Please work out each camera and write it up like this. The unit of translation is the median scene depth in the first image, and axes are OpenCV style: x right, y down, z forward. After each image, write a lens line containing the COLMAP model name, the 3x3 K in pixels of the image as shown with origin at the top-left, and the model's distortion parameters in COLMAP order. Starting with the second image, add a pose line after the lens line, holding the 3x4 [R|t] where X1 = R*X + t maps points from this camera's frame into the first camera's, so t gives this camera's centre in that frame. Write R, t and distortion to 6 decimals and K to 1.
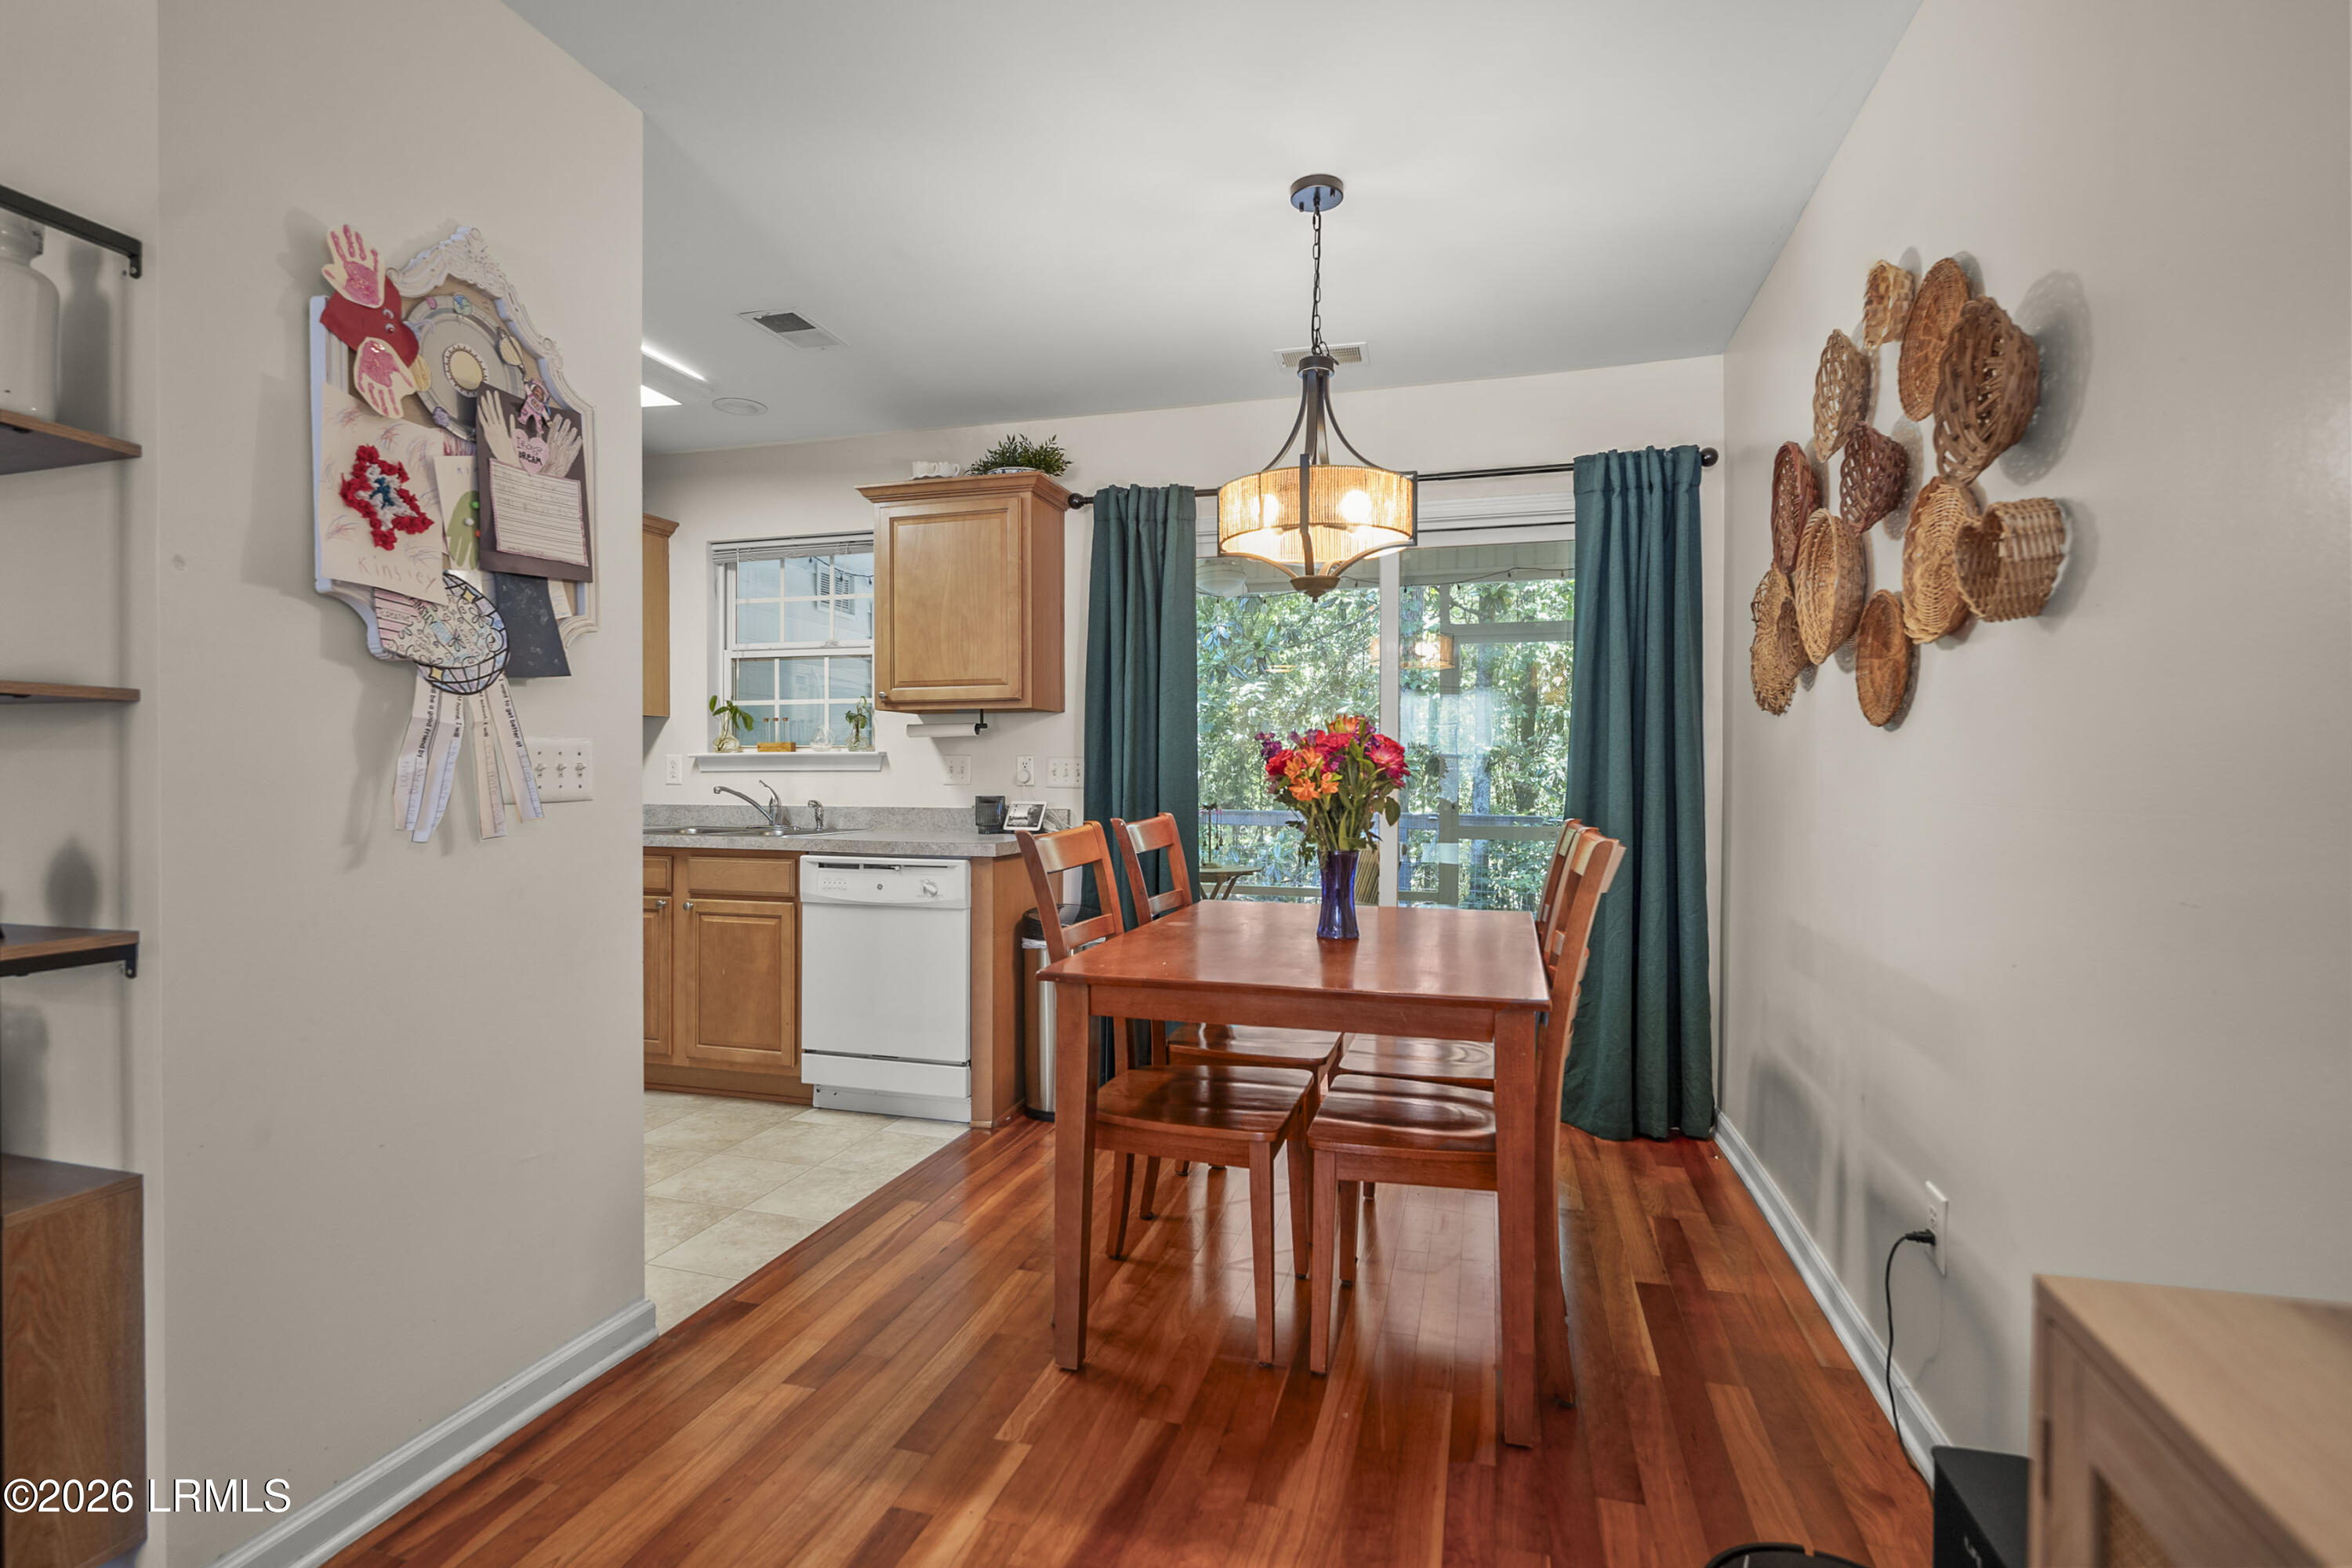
lens RADIAL K [[1125.5, 0, 1176.0], [0, 1125.5, 784.0], [0, 0, 1]] dist [-0.001569, -0.000132]
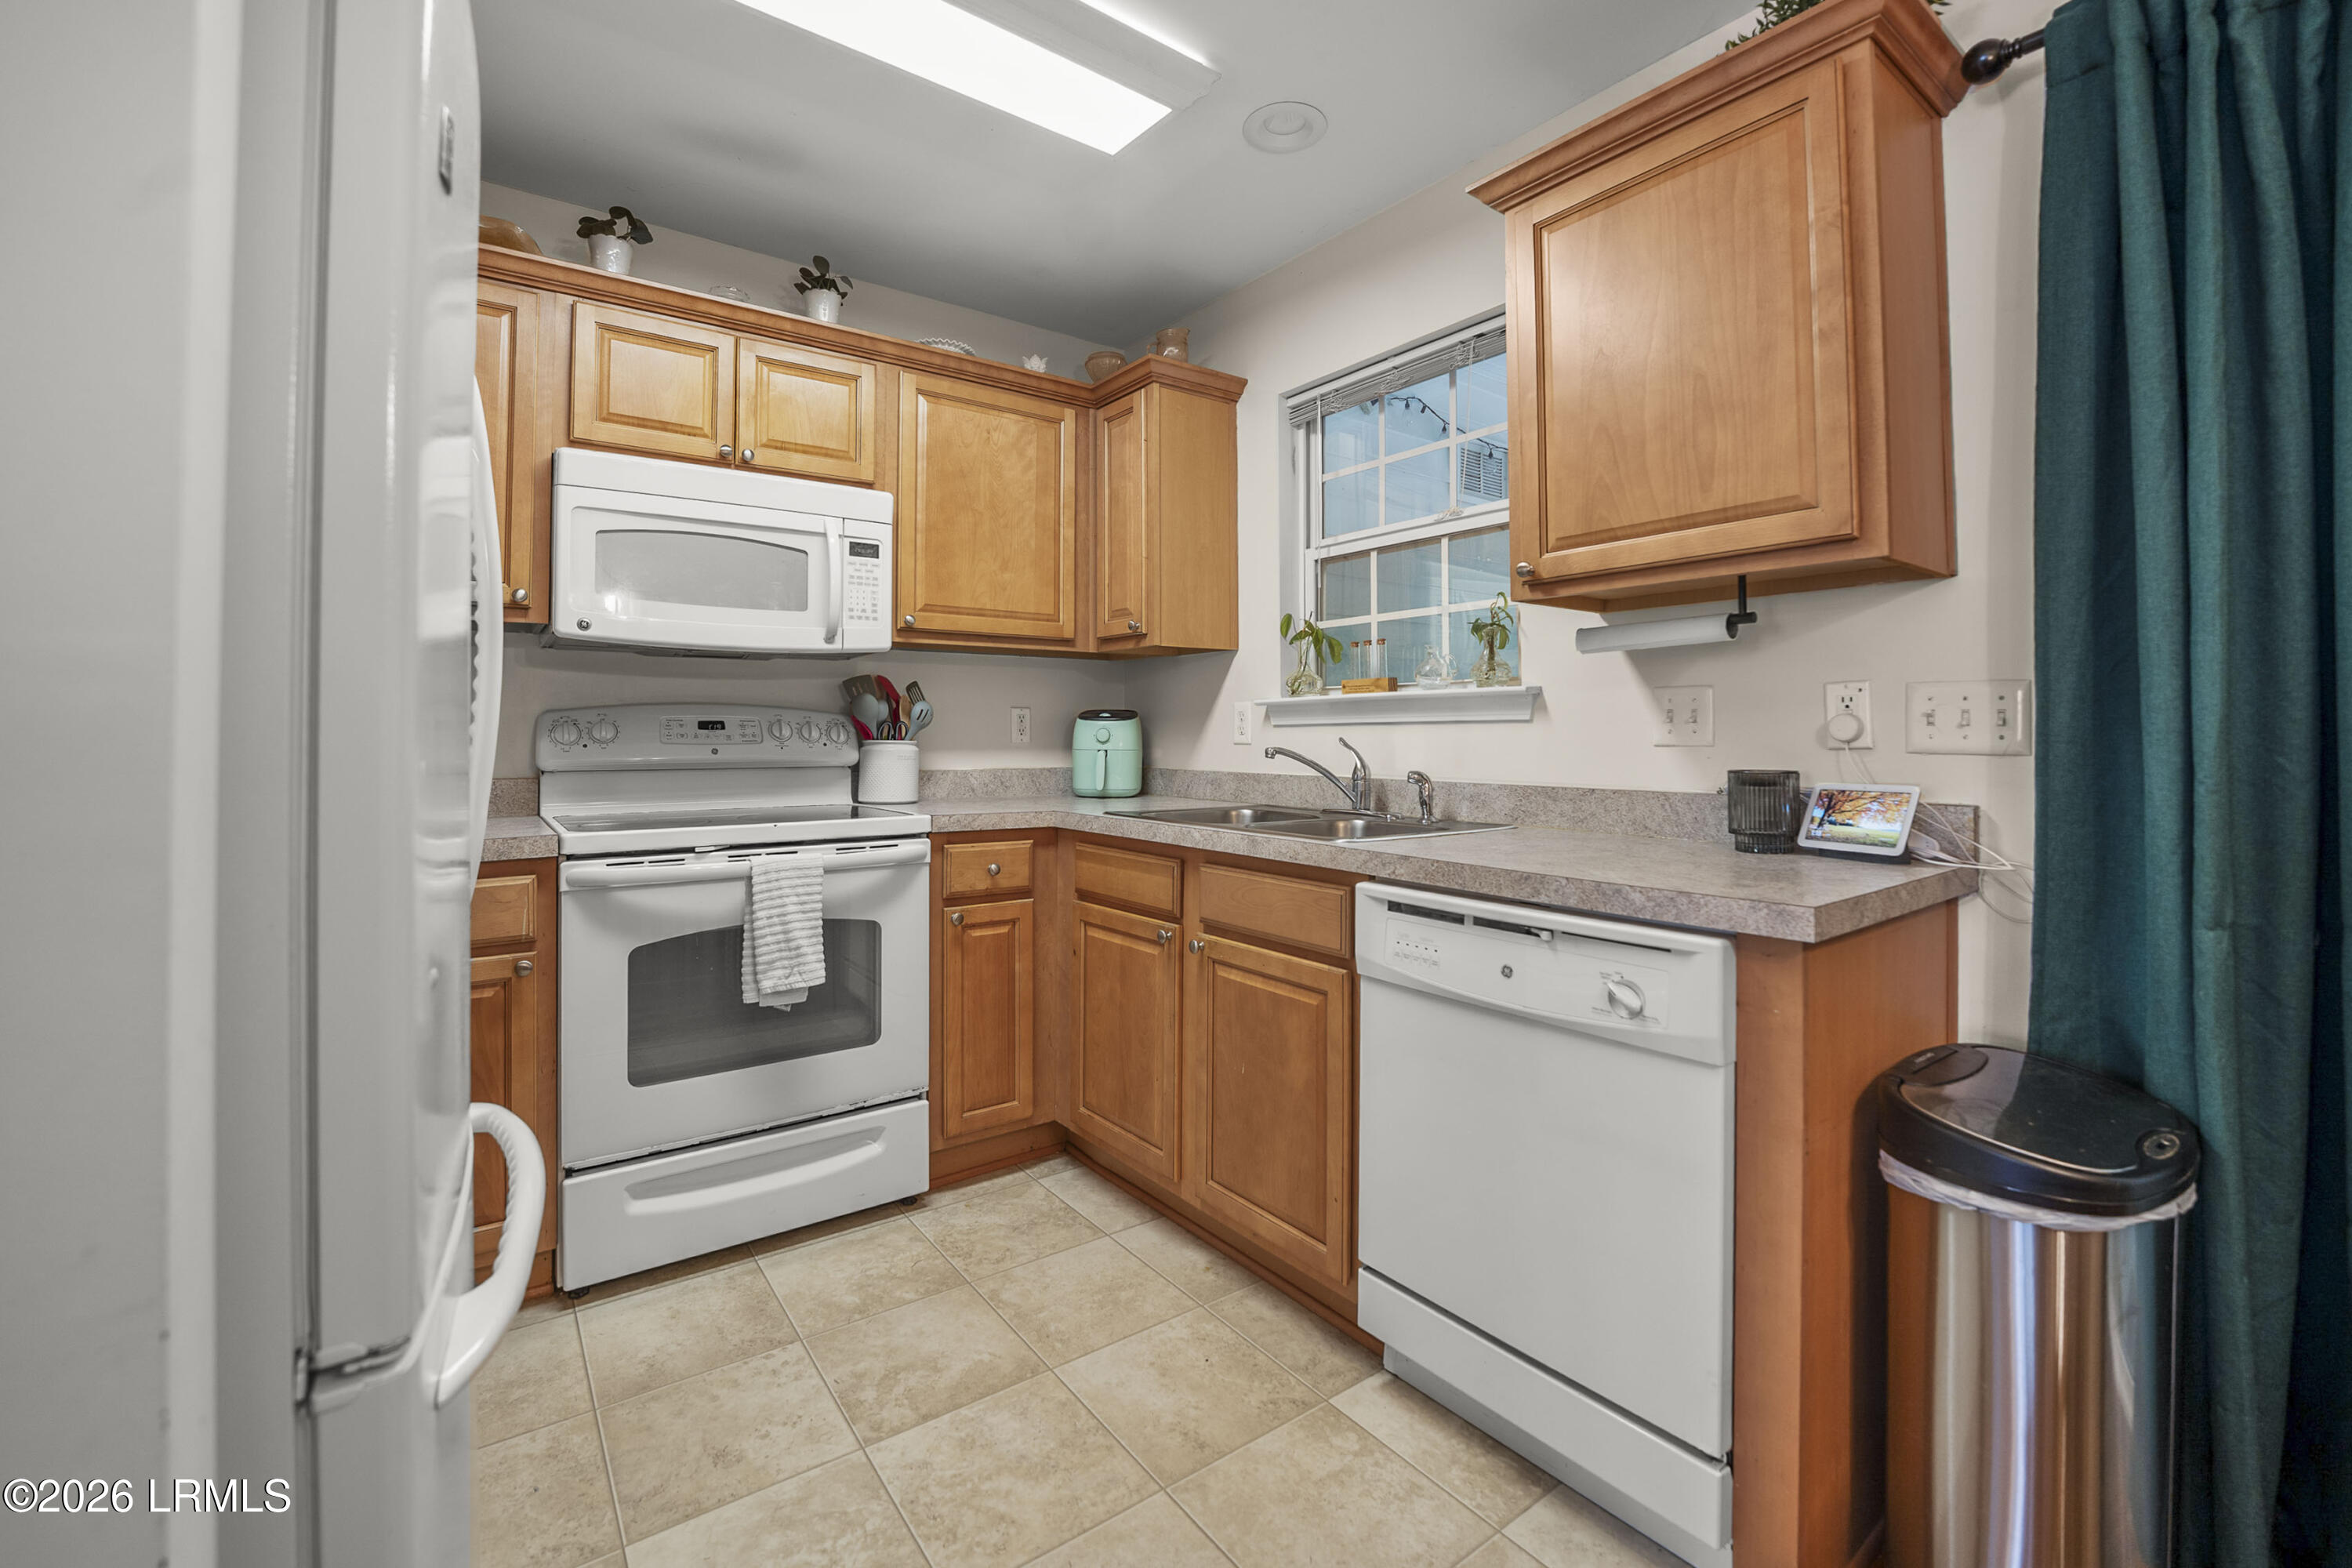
lens RADIAL K [[977.7, 0, 1175.0], [0, 977.7, 719.6], [0, 0, 1]] dist [-0.024626, -0.000019]
pose [[0.794246, -0.012827, -0.607461, -0.119218], [-0.001567, 0.999731, -0.023159, -0.000652], [0.607594, 0.019346, 0.794012, 0.555122]]
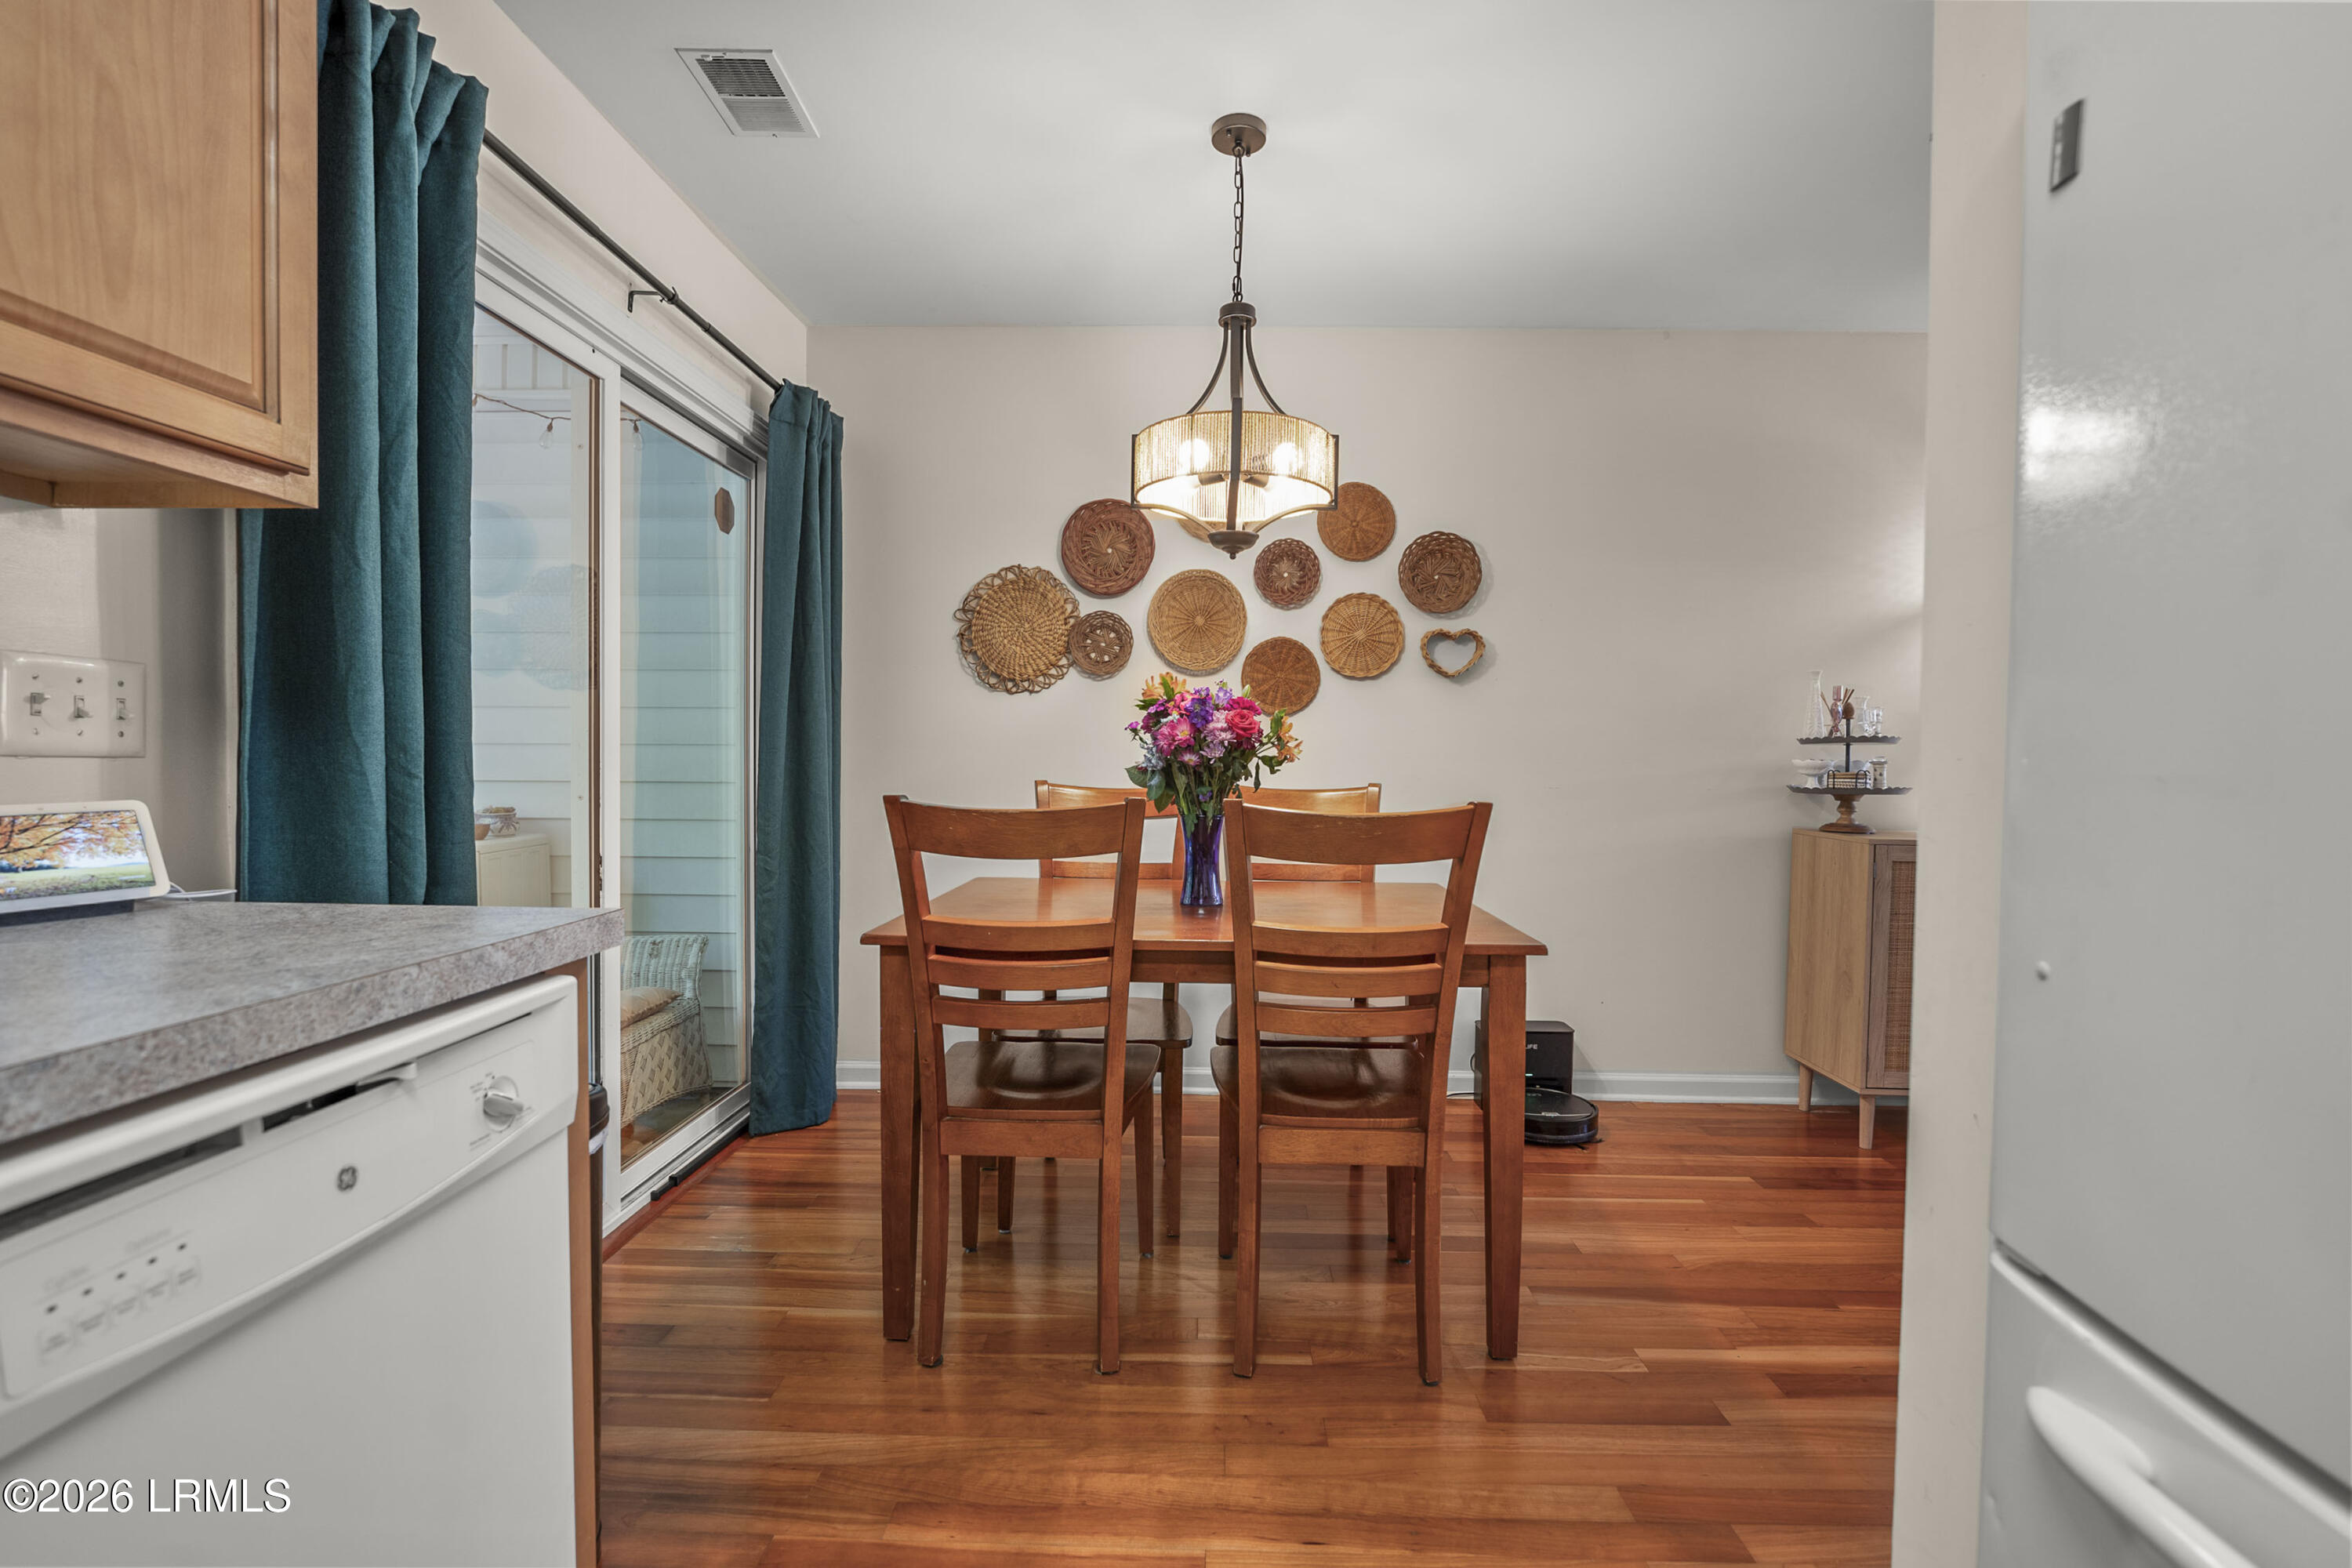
lens RADIAL K [[1009.5, 0, 1176.0], [0, 1009.5, 784.0], [0, 0, 1]] dist [-0.000812, -0.000175]
pose [[-0.245543, -0.031051, 0.968888, -0.465124], [-0.004808, 0.999514, 0.030814, 0.001156], [-0.969374, 0.002907, -0.245573, 0.808295]]
